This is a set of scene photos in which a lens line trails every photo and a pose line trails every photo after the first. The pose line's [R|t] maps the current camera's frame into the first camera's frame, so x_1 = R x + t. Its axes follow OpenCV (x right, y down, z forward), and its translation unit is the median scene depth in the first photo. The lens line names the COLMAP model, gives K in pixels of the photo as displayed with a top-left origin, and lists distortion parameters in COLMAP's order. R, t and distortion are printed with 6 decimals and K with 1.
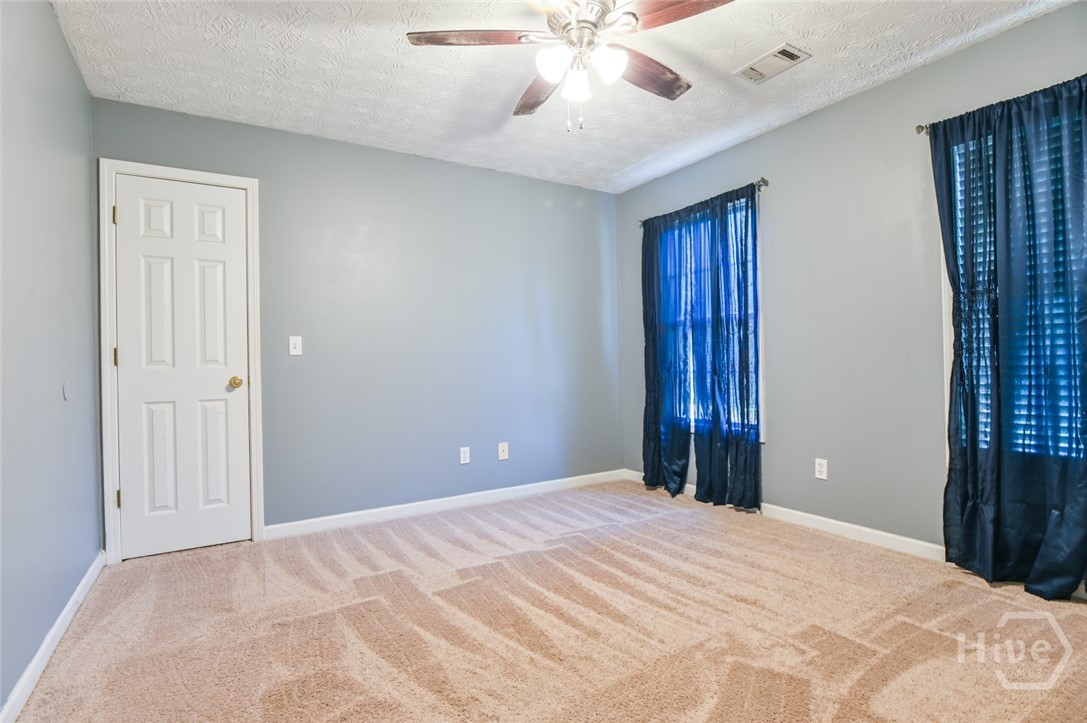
lens RADIAL K [[540.6, 0, 539.2], [0, 540.6, 360.8], [0, 0, 1]] dist [-0.006955, -0.000532]
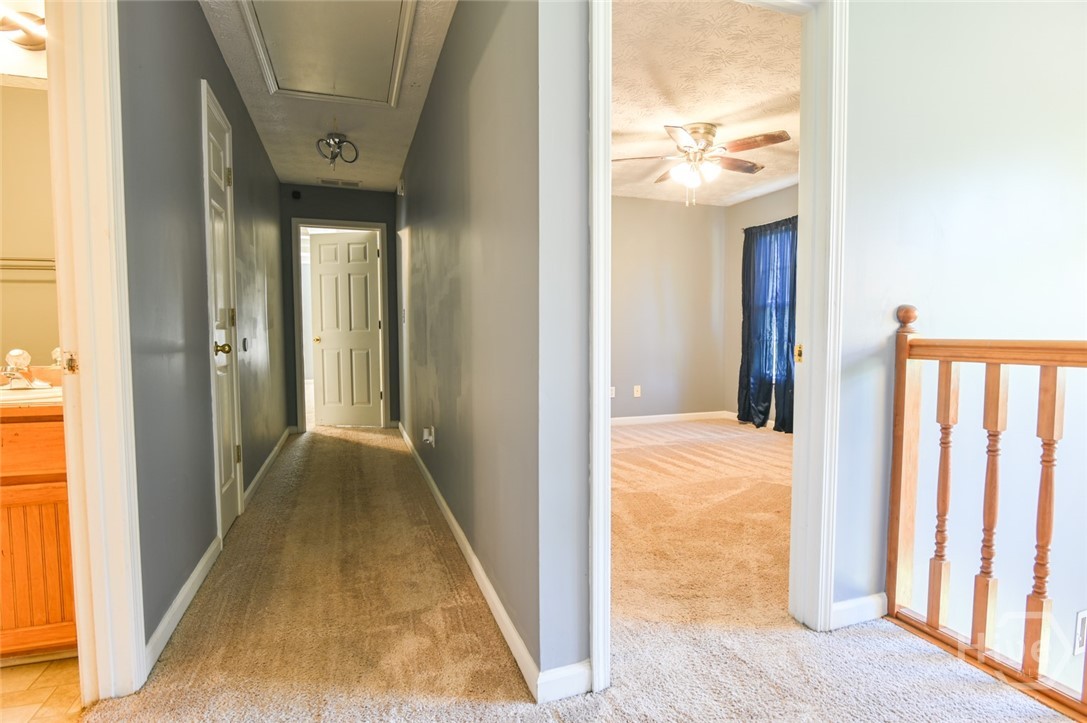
lens RADIAL K [[540.6, 0, 551.5], [0, 540.6, 363.5], [0, 0, 1]] dist [-0.006955, -0.000532]
pose [[0.981048, 0.029475, -0.191511, -0.015959], [-0.017617, 0.997837, 0.063330, 0.002146], [0.192963, -0.058756, 0.979445, -0.481526]]
